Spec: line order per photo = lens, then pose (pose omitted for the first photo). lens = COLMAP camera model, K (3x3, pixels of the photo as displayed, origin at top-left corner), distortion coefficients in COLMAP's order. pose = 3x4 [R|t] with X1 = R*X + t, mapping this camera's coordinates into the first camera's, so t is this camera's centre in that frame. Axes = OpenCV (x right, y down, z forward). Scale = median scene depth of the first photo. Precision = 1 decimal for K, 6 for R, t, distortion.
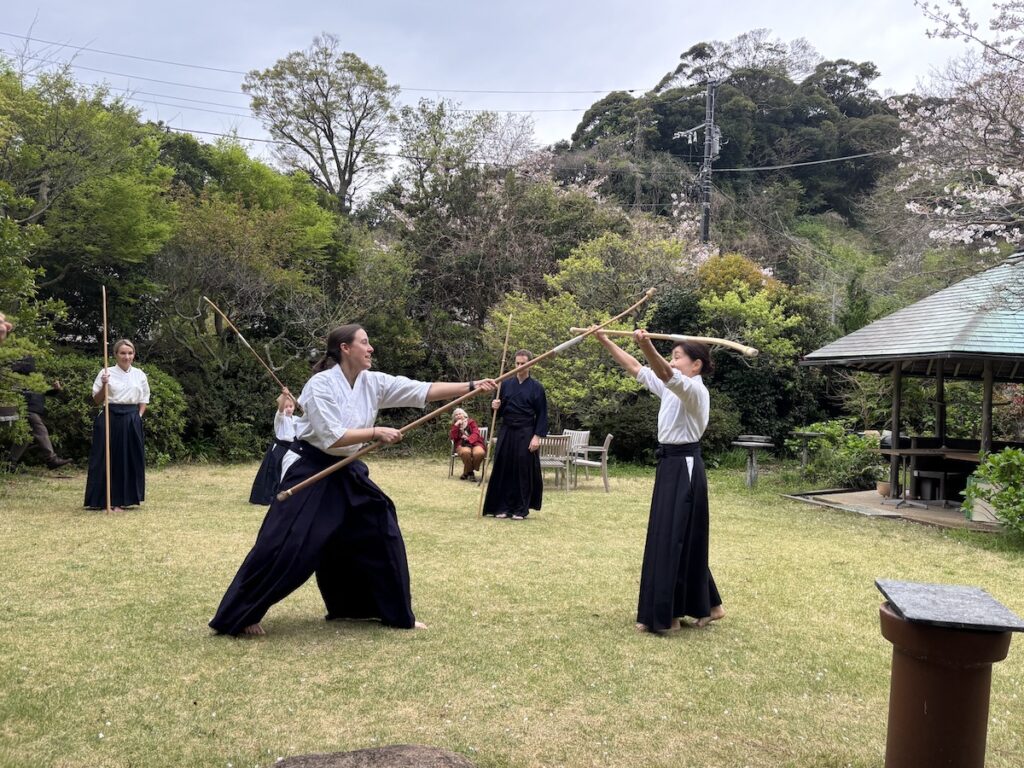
lens RADIAL K [[843.3, 0, 525.7], [0, 843.3, 381.2], [0, 0, 1]] dist [0.101406, -0.127442]
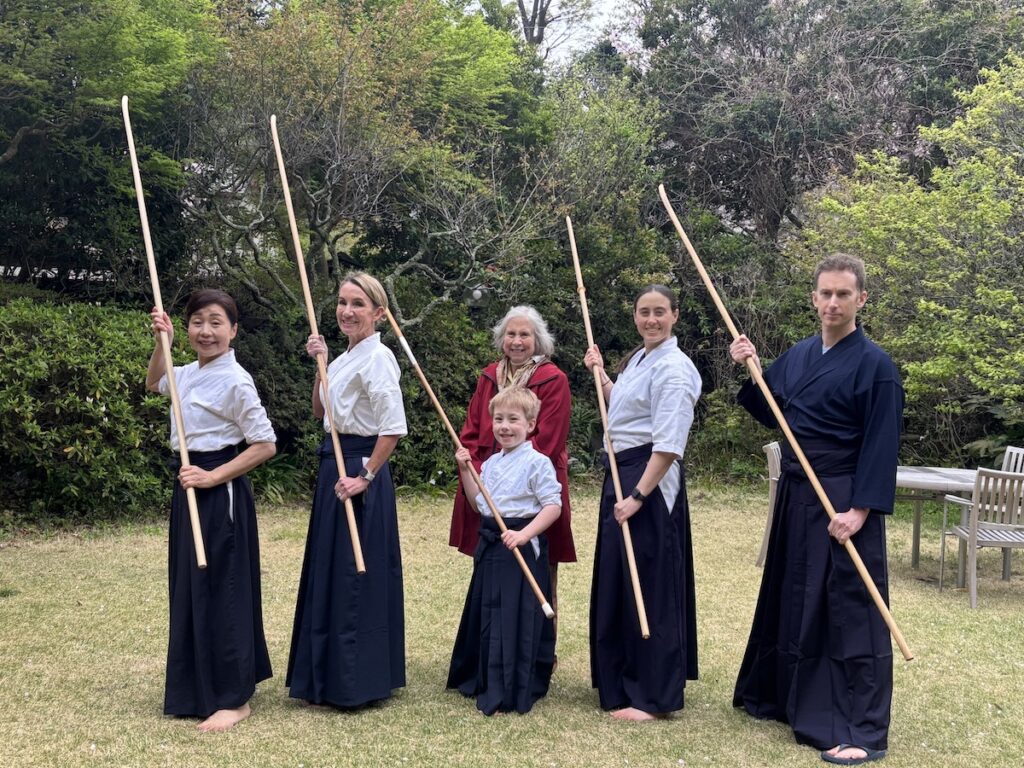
lens RADIAL K [[1076.7, 0, 512.0], [0, 1076.7, 384.0], [0, 0, 1]] dist [0.190663, -0.699053]
pose [[0.973105, -0.001236, -0.230360, -0.074084], [0.011404, 0.999018, 0.042814, -0.004018], [0.230080, -0.044290, 0.972163, 0.353901]]
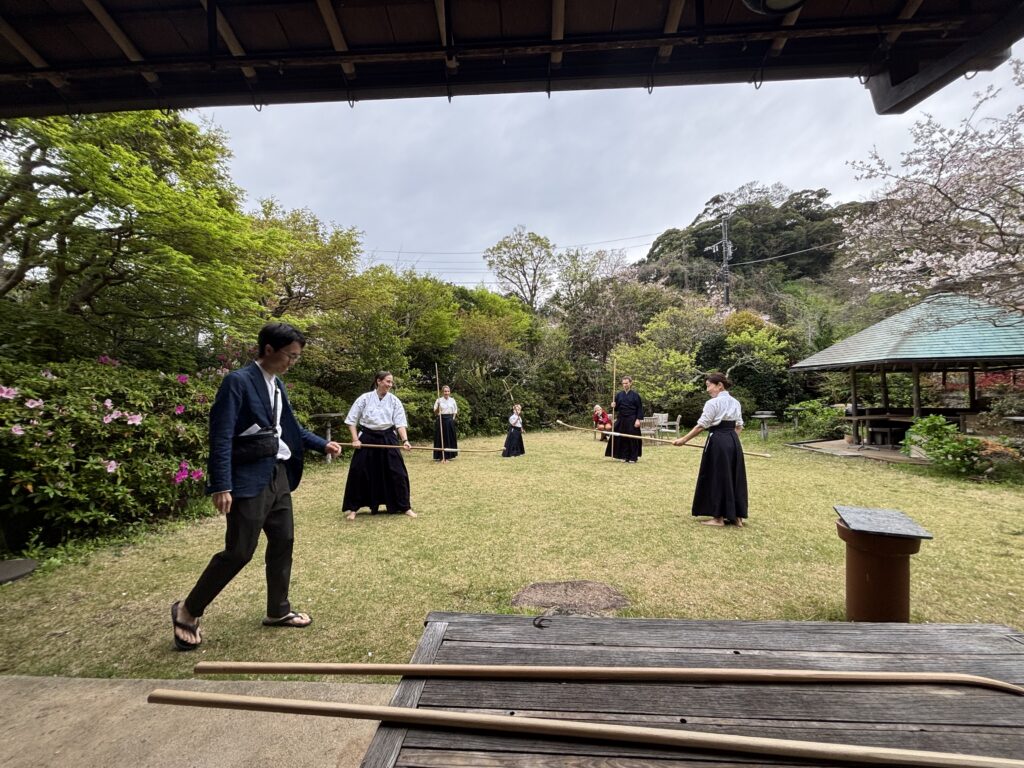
lens RADIAL K [[427.2, 0, 512.0], [0, 427.2, 384.0], [0, 0, 1]] dist [0.010167, 0.000144]
pose [[0.961416, -0.068488, -0.266437, -0.000265], [0.066588, 0.997650, -0.016170, -0.014180], [0.266918, -0.002196, 0.963717, -0.020668]]
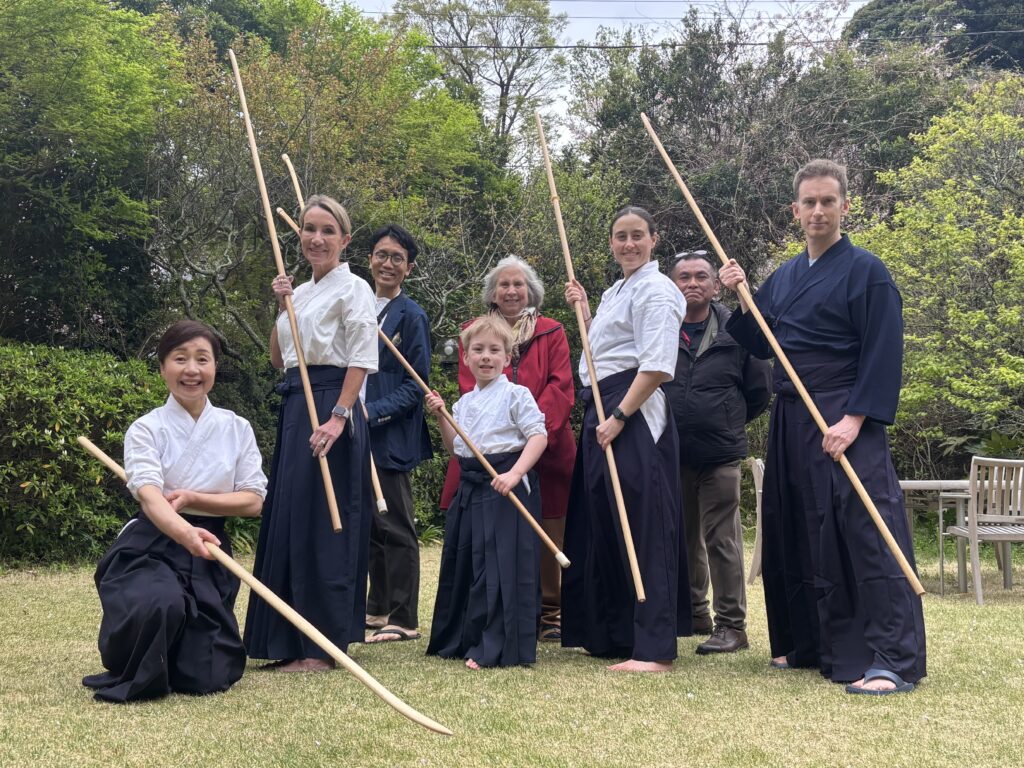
lens RADIAL K [[1058.5, 0, 512.0], [0, 1058.5, 384.0], [0, 0, 1]] dist [0.157191, -0.501449]
pose [[0.977525, -0.063678, -0.200975, -0.082042], [0.047124, 0.995171, -0.086107, 0.053147], [0.205488, 0.074701, 0.975805, 0.375697]]
